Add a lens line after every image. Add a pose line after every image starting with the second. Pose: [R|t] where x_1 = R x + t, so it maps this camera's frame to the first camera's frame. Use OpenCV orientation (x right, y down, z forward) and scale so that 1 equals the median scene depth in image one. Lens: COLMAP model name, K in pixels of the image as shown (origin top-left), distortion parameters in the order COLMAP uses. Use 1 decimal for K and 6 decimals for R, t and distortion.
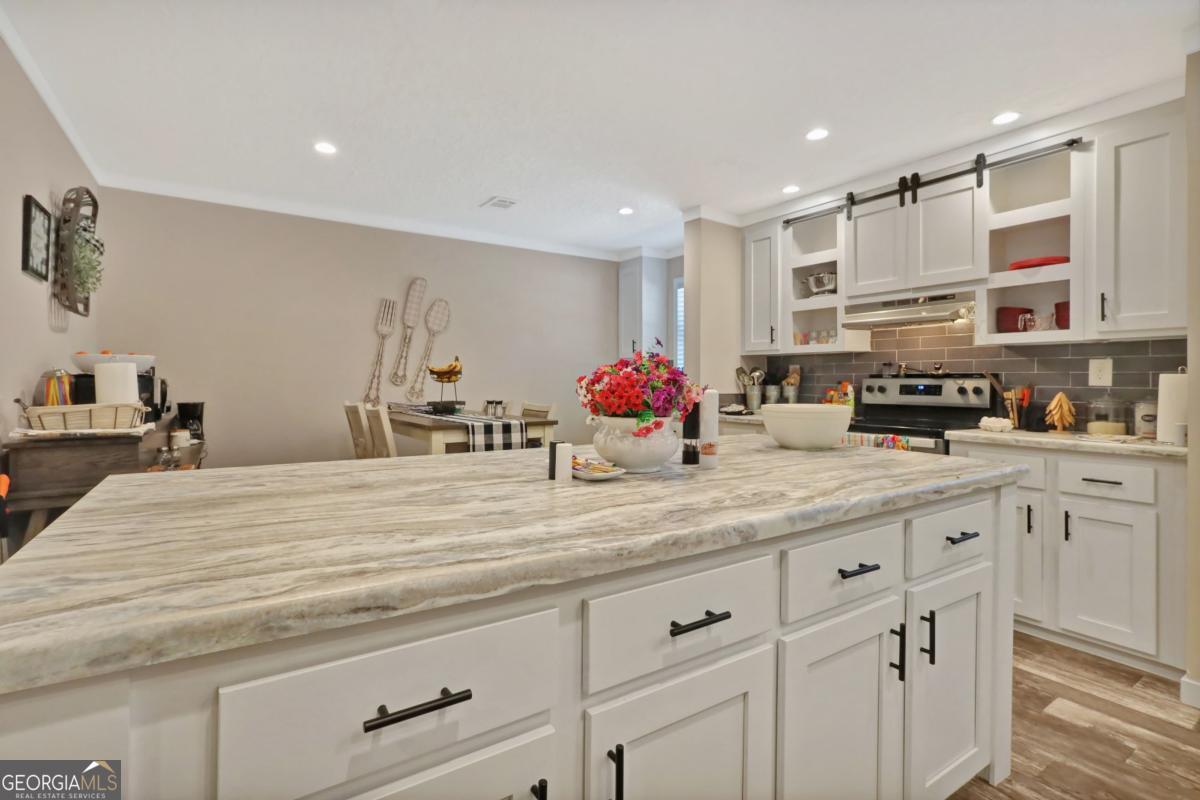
lens RADIAL K [[565.2, 0, 600.0], [0, 565.2, 383.1], [0, 0, 1]] dist [0.000289, -0.000290]
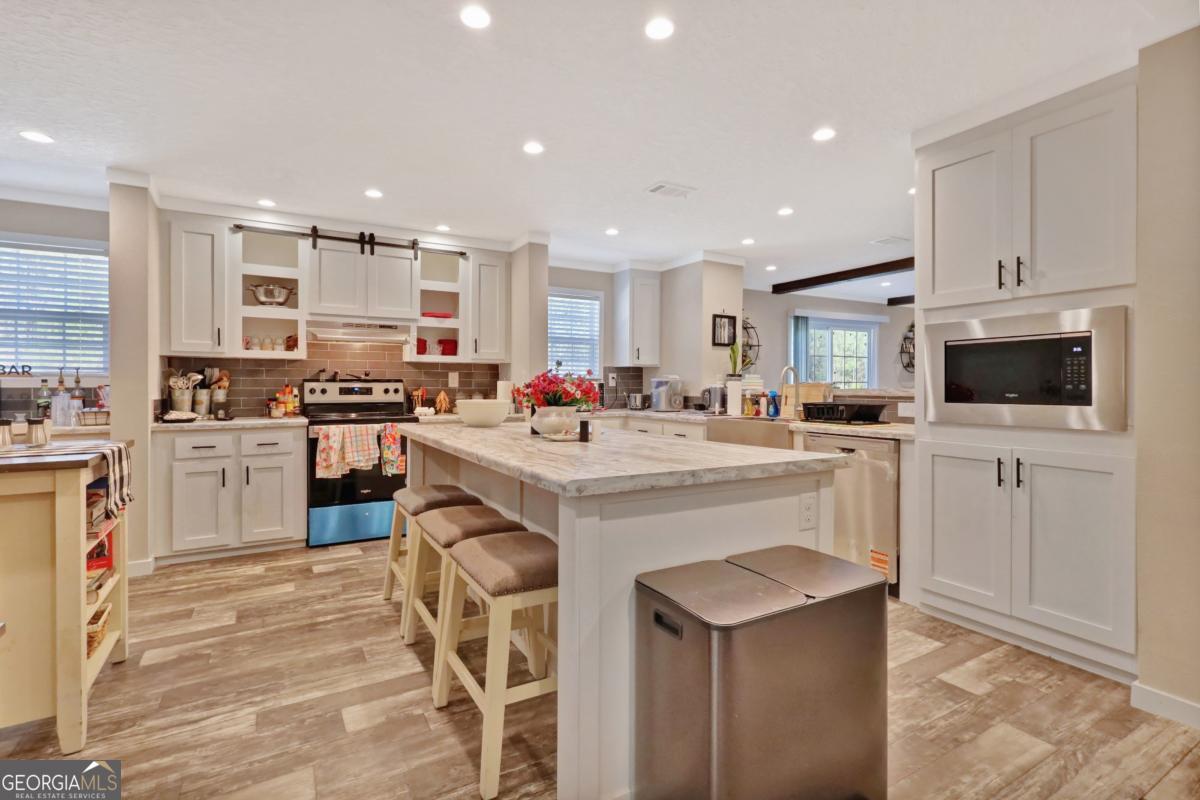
lens RADIAL K [[556.7, 0, 600.6], [0, 556.7, 389.6], [0, 0, 1]] dist [0.002835, 0.000529]
pose [[0.064259, -0.014594, 0.997827, -0.703420], [0.002712, 0.999892, 0.014450, -0.008672], [-0.997930, 0.001777, 0.064292, 0.330624]]
